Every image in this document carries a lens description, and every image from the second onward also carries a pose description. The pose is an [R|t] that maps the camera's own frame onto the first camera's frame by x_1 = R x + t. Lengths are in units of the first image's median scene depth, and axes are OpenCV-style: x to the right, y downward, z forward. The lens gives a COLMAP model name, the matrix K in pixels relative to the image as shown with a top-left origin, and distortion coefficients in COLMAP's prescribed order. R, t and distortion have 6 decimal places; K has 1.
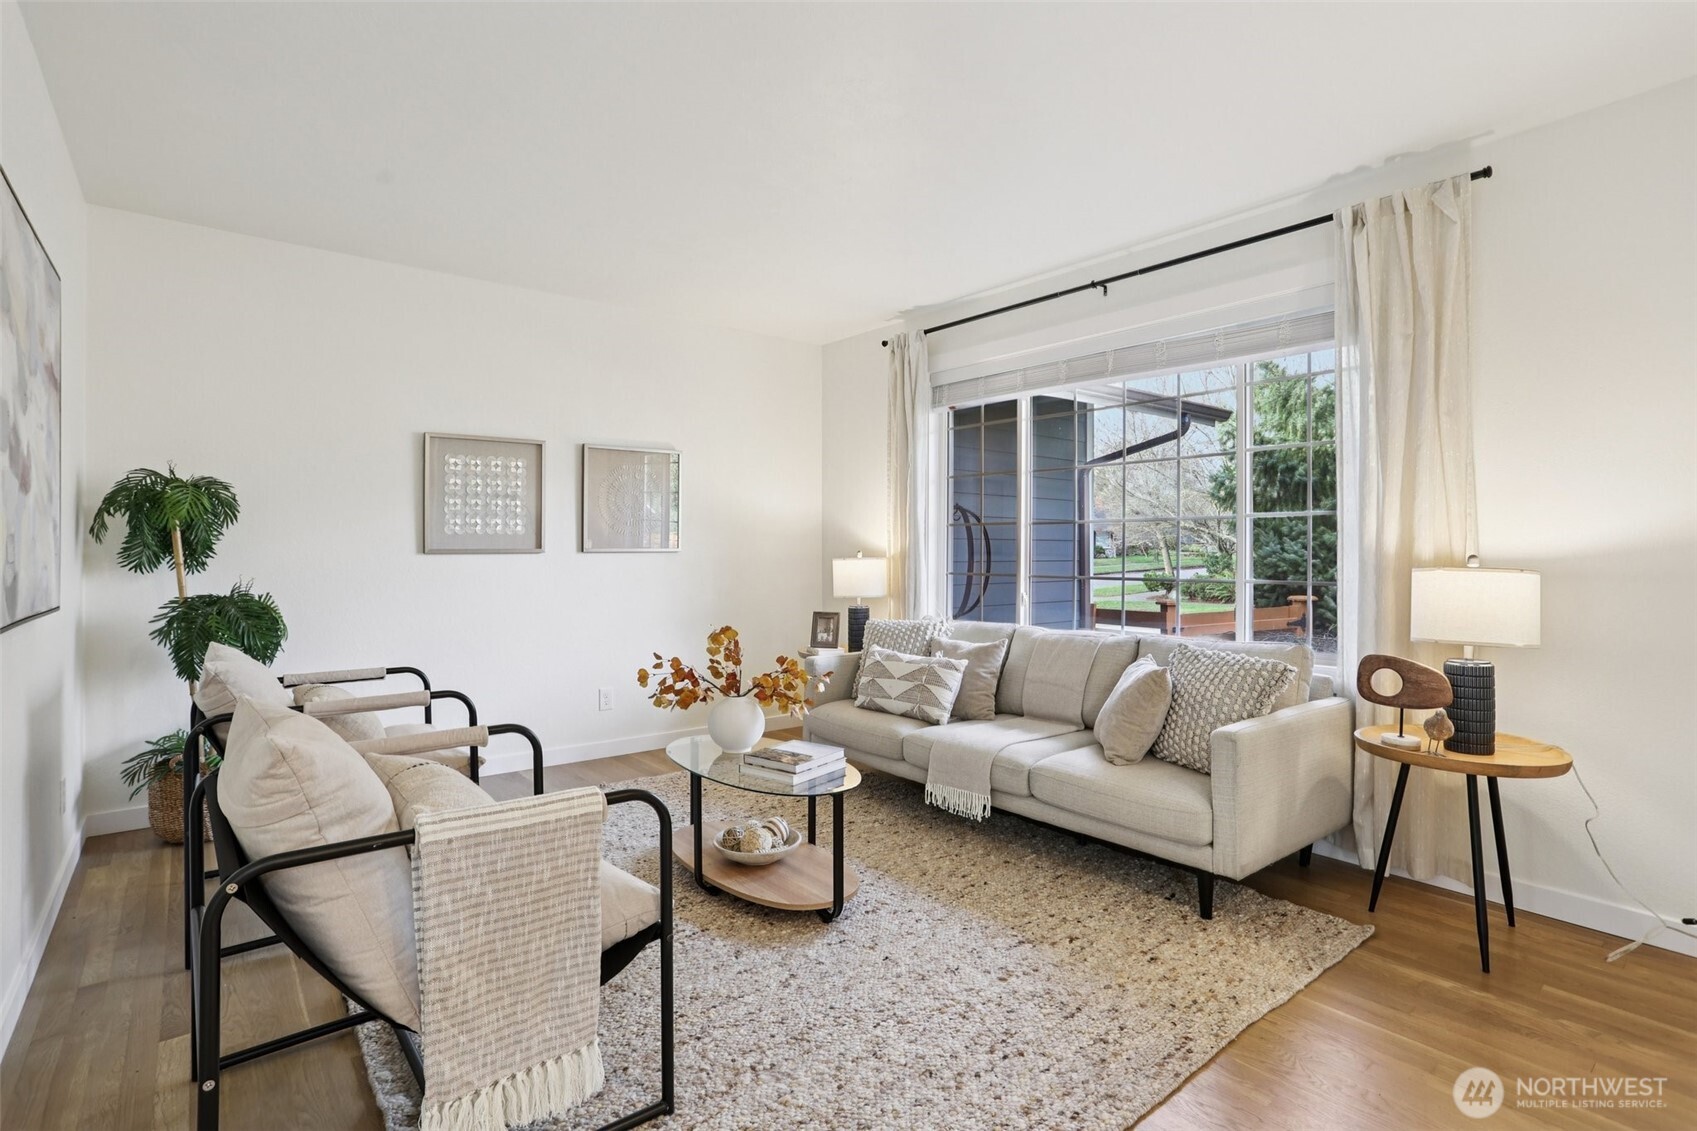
lens RADIAL K [[821.0, 0, 853.5], [0, 821.0, 547.5], [0, 0, 1]] dist [-0.066468, 0.038742]
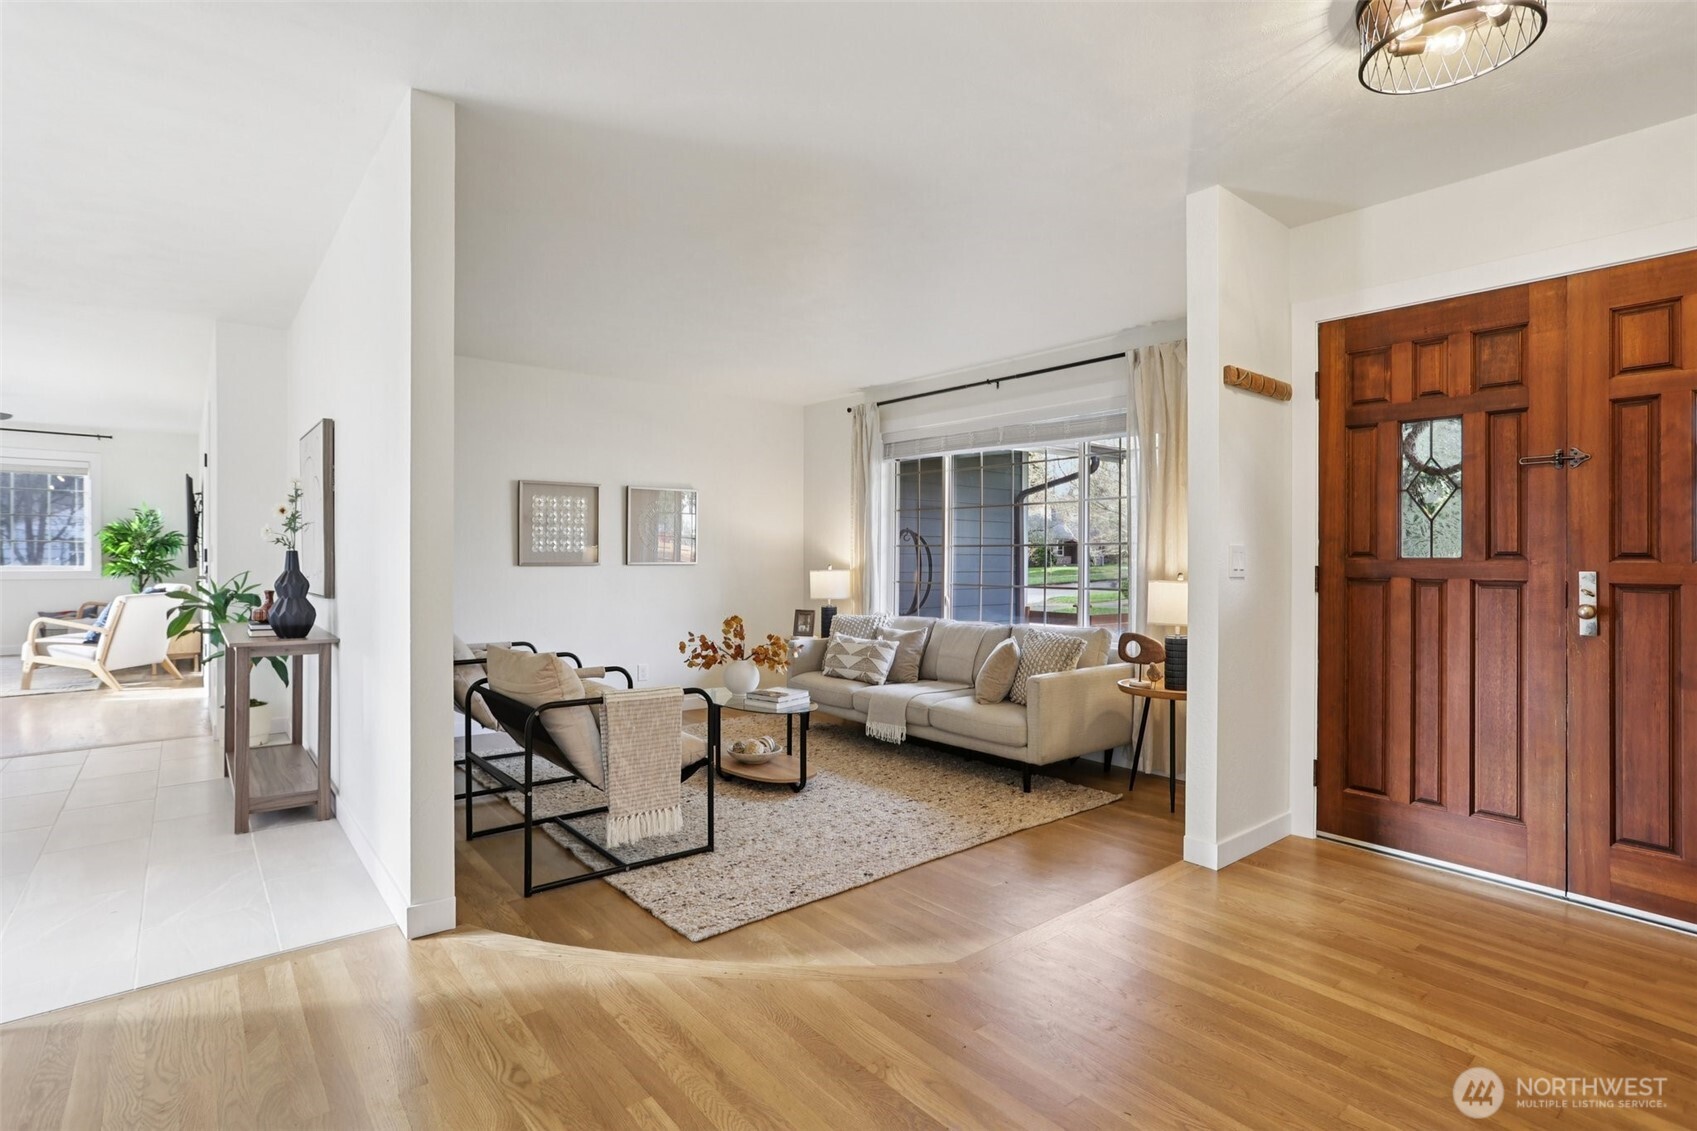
lens RADIAL K [[821.0, 0, 853.5], [0, 821.0, 547.5], [0, 0, 1]] dist [-0.066468, 0.038742]
pose [[0.999950, 0.005136, 0.008624, 0.055372], [-0.005067, 0.999955, -0.008059, -0.021255], [-0.008665, 0.008015, 0.999930, -0.557756]]
